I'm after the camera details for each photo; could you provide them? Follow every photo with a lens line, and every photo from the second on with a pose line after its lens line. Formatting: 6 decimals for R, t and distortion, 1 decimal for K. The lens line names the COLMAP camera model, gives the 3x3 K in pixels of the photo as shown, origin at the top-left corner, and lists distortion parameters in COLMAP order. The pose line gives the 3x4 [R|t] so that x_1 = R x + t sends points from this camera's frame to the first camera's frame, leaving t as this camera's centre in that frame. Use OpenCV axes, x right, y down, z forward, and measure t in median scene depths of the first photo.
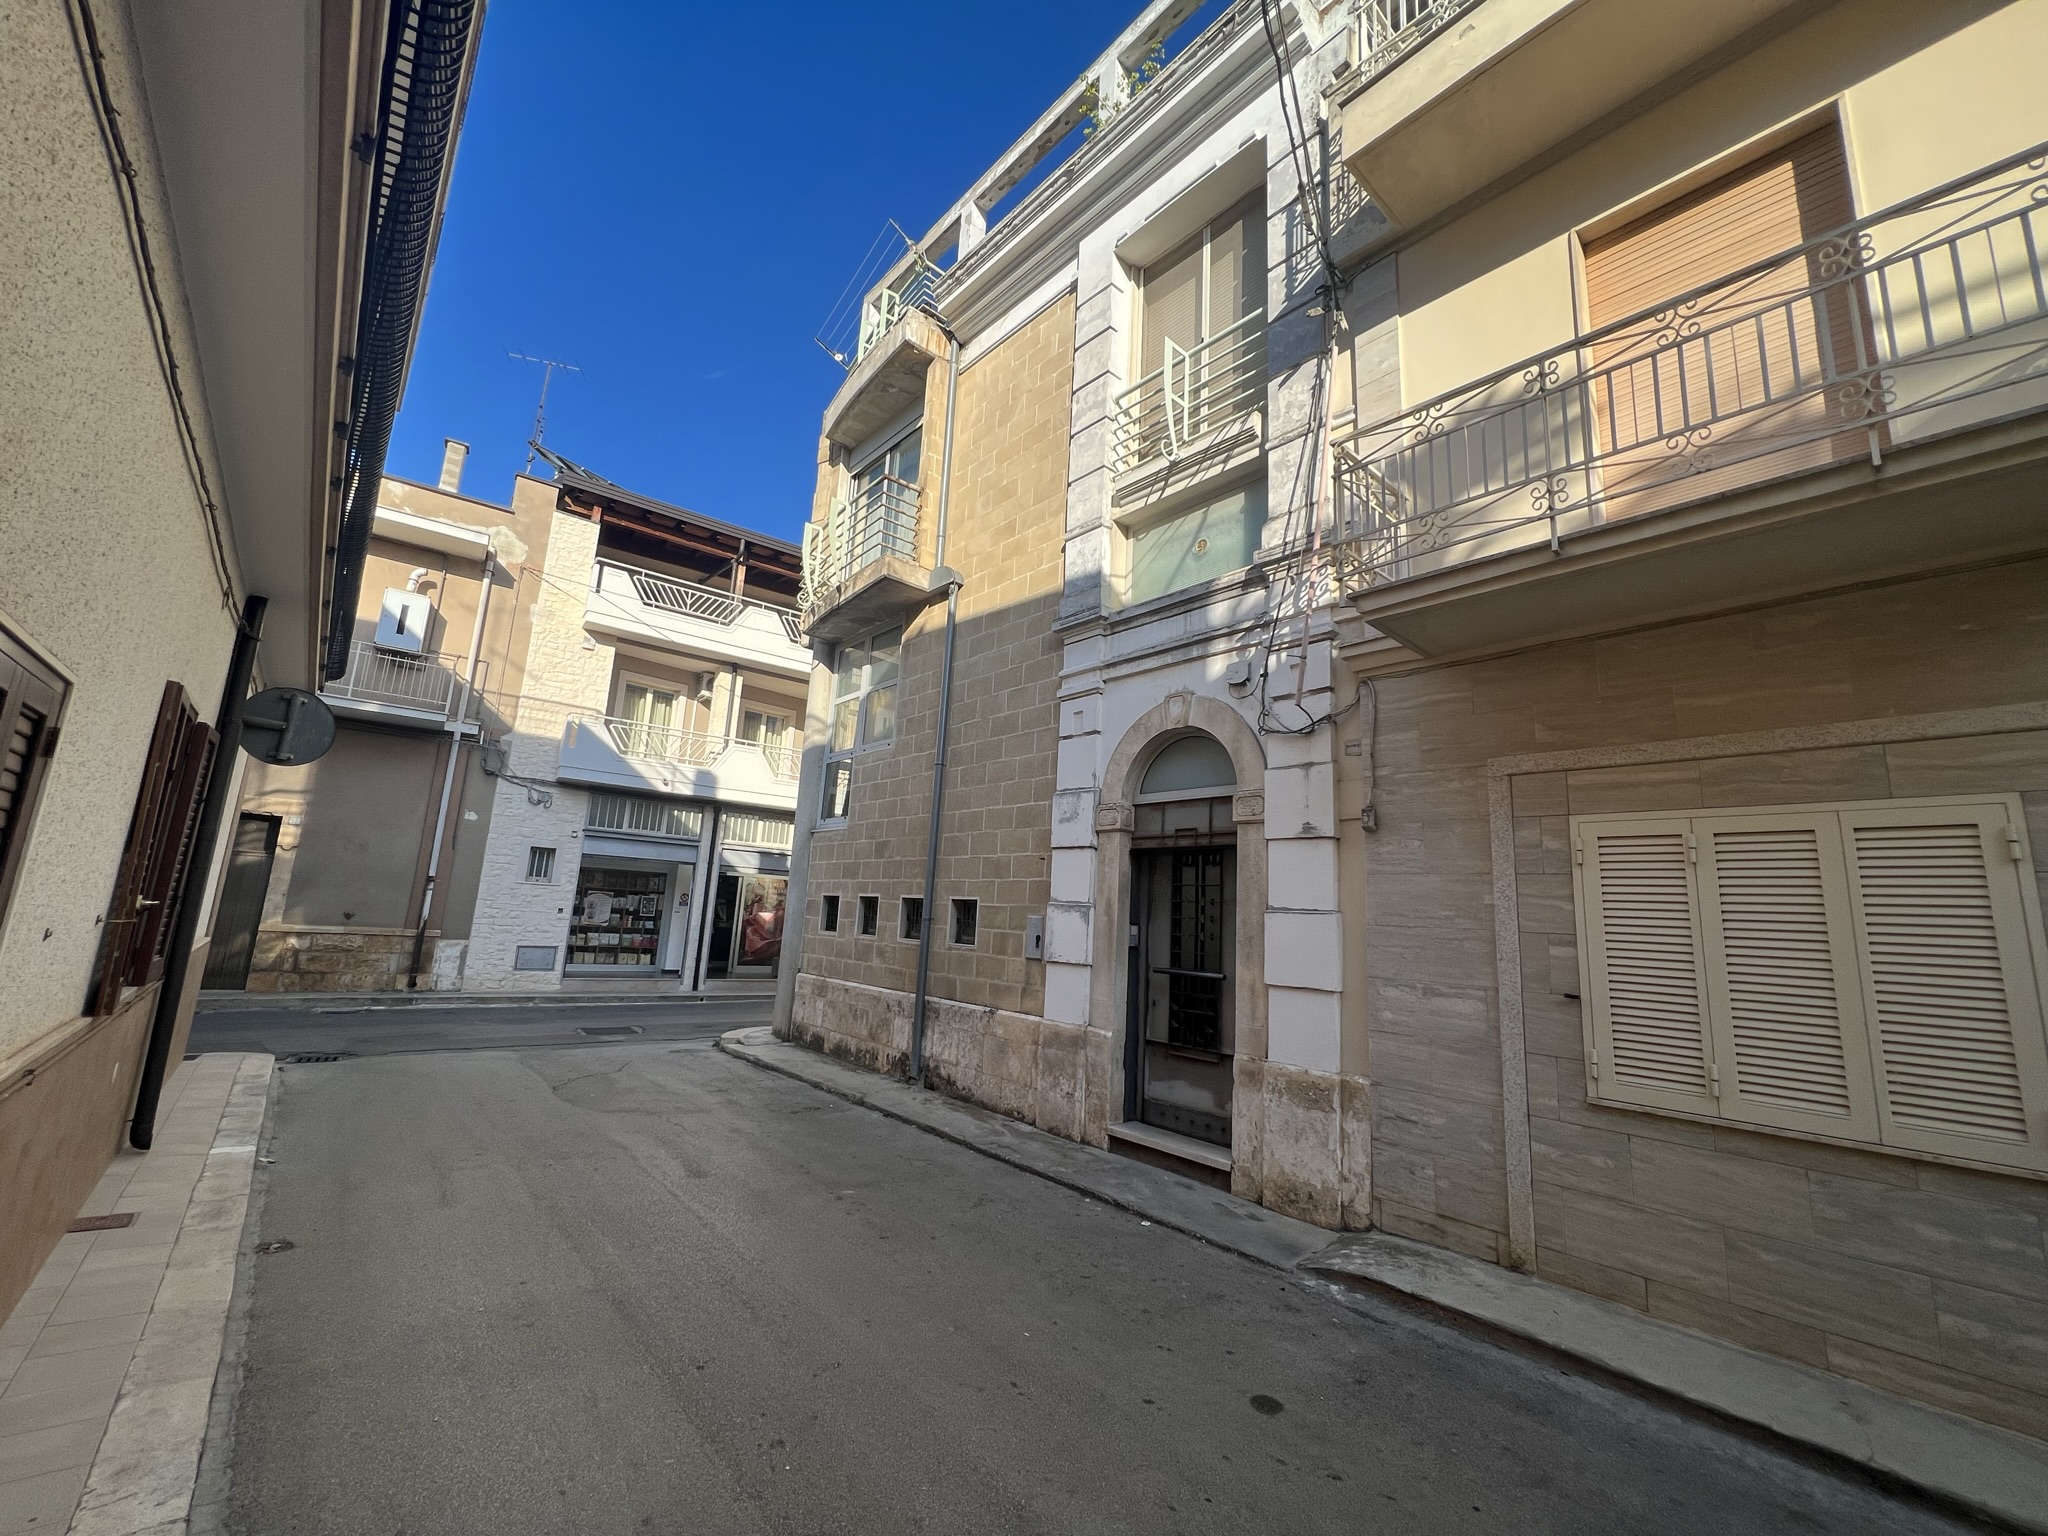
lens RADIAL K [[825.9, 0, 1015.3], [0, 825.9, 765.5], [0, 0, 1]] dist [0.005901, -0.000518]
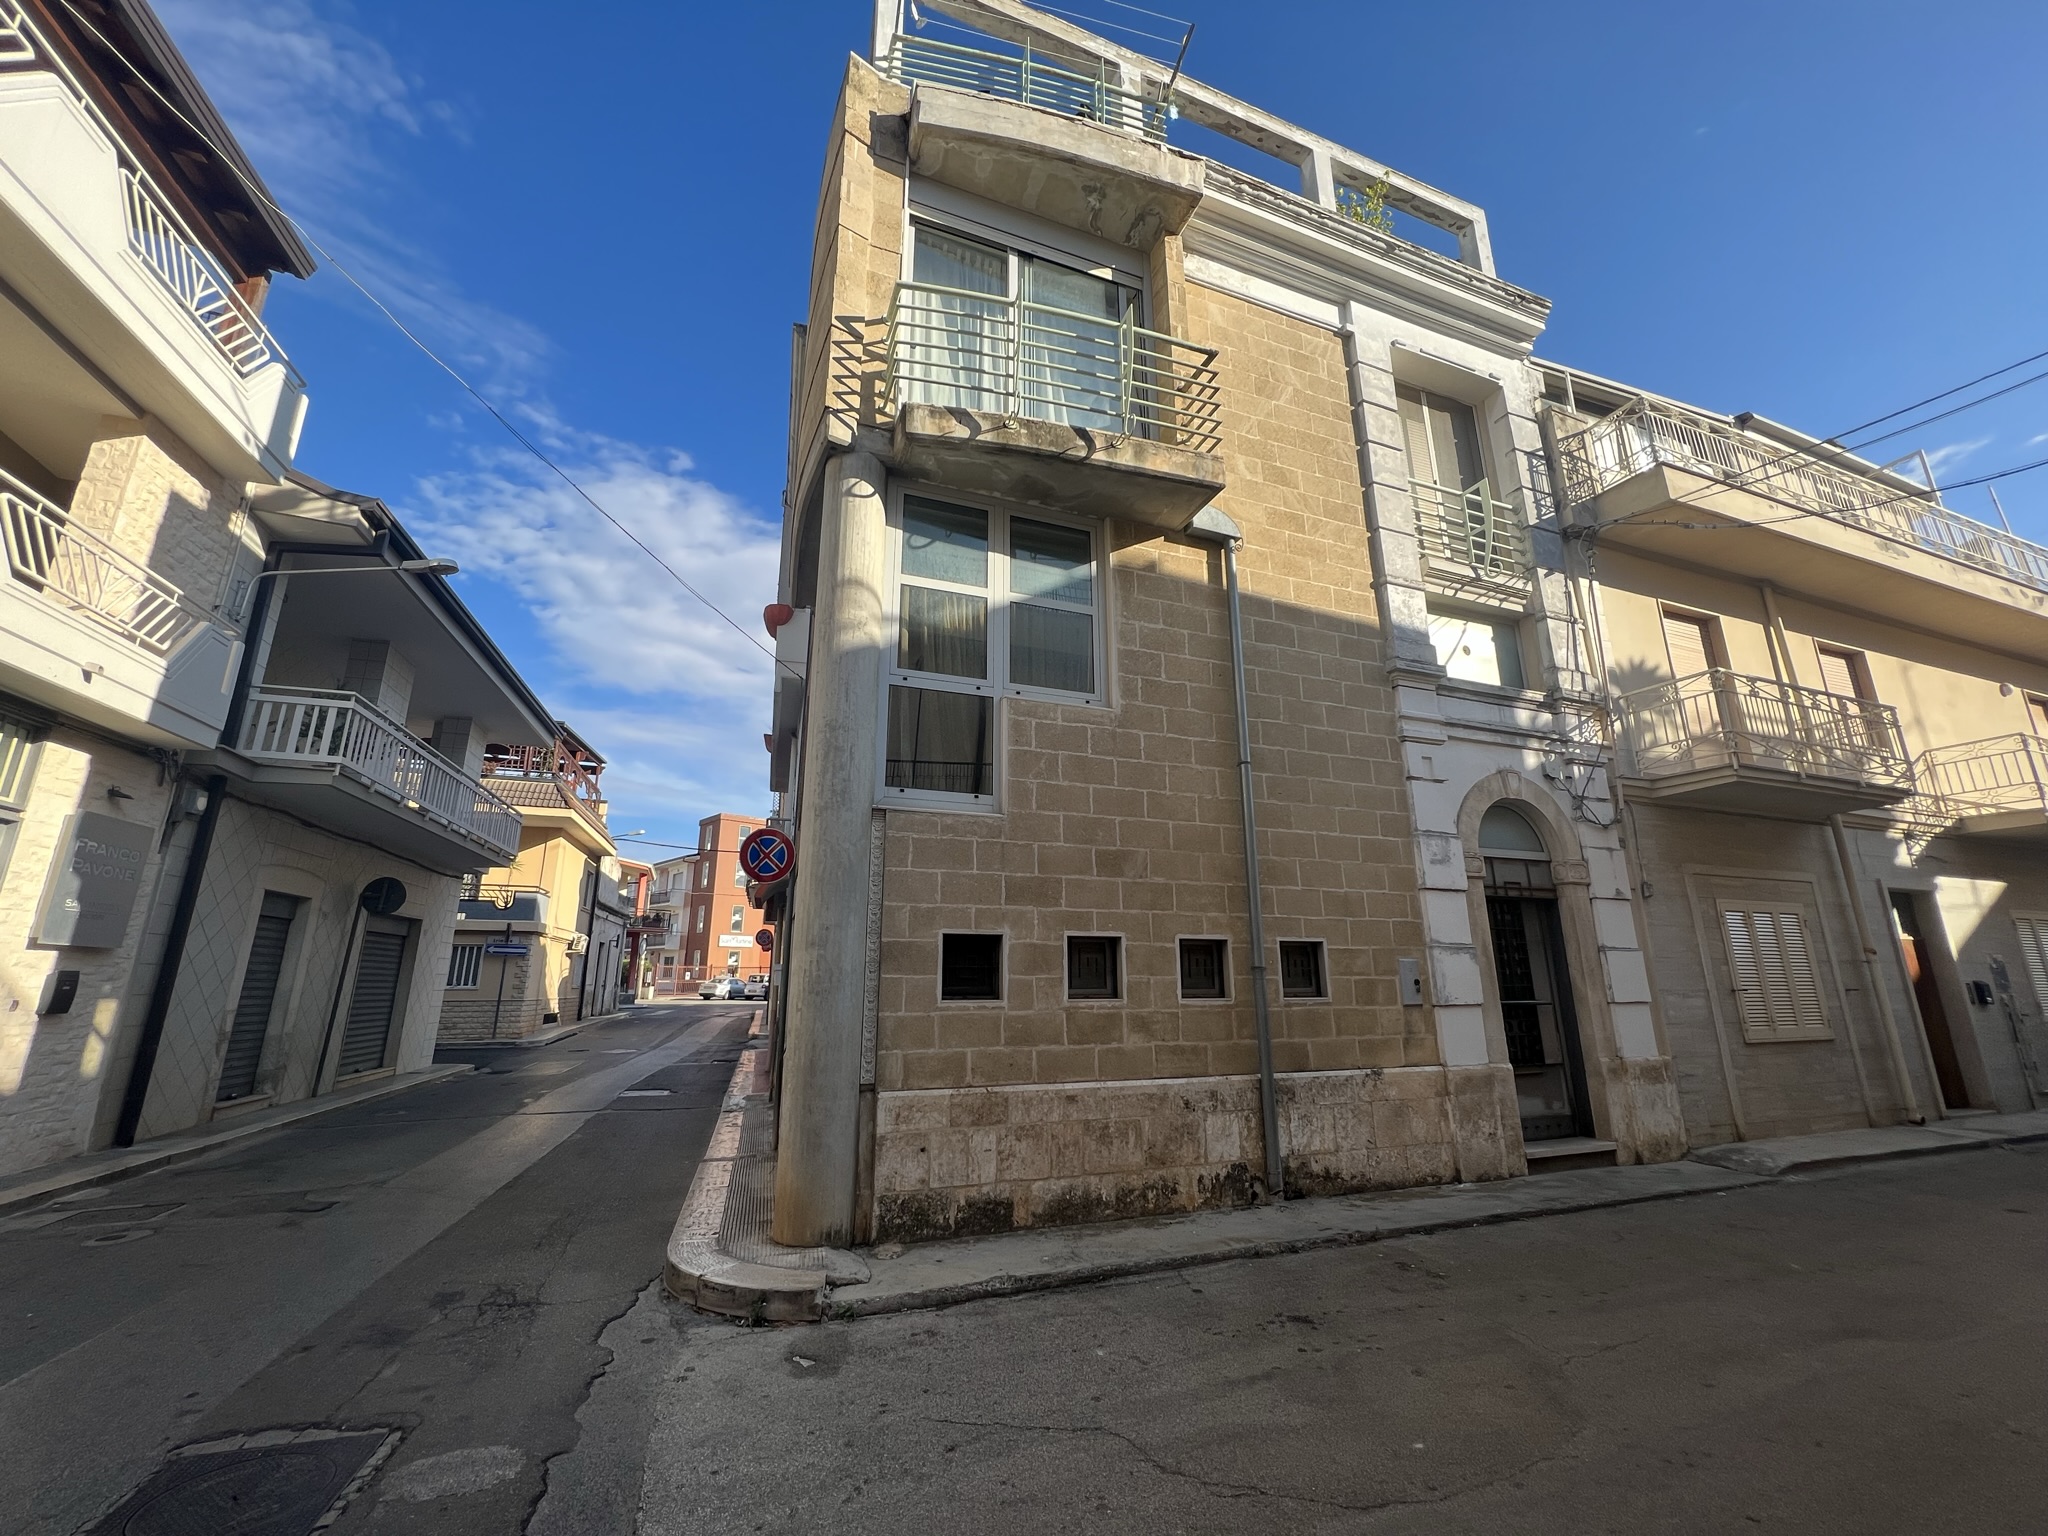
lens RADIAL K [[825.9, 0, 1017.4], [0, 825.9, 764.9], [0, 0, 1]] dist [0.005901, -0.000518]
pose [[0.330609, 0.186085, 0.925241, -1.057038], [-0.155077, 0.977754, -0.141235, 0.171043], [-0.930940, -0.096790, 0.352112, 1.123152]]
